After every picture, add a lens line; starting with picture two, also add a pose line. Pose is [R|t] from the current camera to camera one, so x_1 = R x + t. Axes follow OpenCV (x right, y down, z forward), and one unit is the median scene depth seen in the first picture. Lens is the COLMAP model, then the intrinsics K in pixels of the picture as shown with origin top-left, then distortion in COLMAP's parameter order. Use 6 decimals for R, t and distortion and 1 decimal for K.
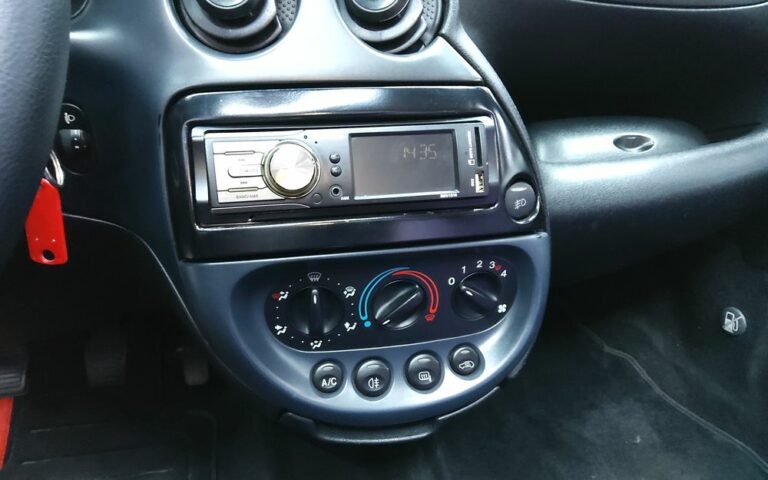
lens RADIAL K [[569.7, 0, 383.8], [0, 569.7, 252.9], [0, 0, 1]] dist [0.059460, -0.101197]
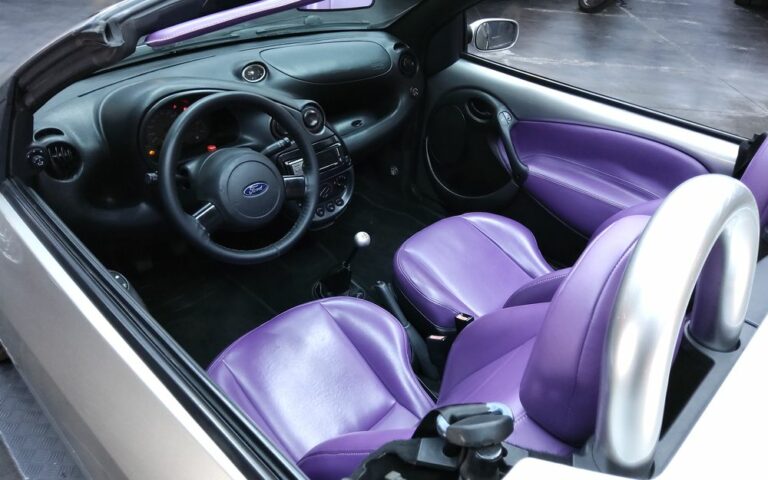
lens RADIAL K [[569.7, 0, 383.8], [0, 569.7, 252.9], [0, 0, 1]] dist [0.059460, -0.101197]
pose [[0.839258, -0.283348, 0.464070, -1.588162], [0.167525, 0.946716, 0.275073, -0.528730], [-0.517283, -0.153114, 0.842006, -2.618583]]
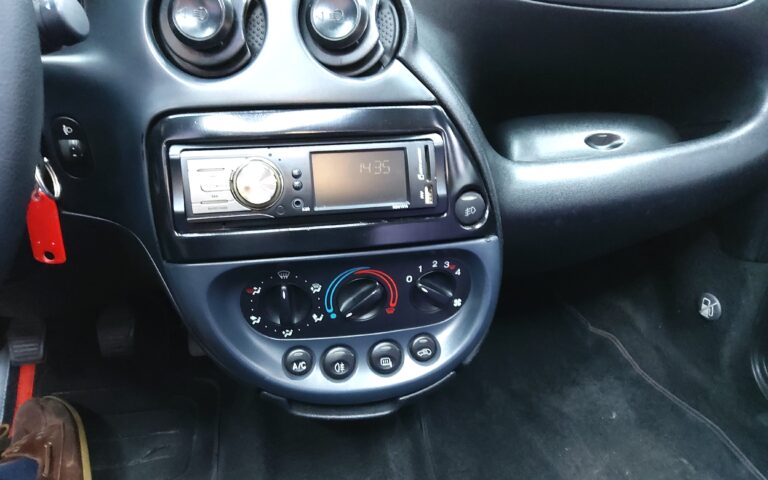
lens RADIAL K [[569.7, 0, 383.8], [0, 569.7, 252.9], [0, 0, 1]] dist [0.059460, -0.101197]
pose [[0.999243, 0.015814, -0.035549, 0.109052], [-0.013584, 0.997977, 0.062111, -0.069988], [0.036459, -0.061581, 0.997436, -0.106882]]
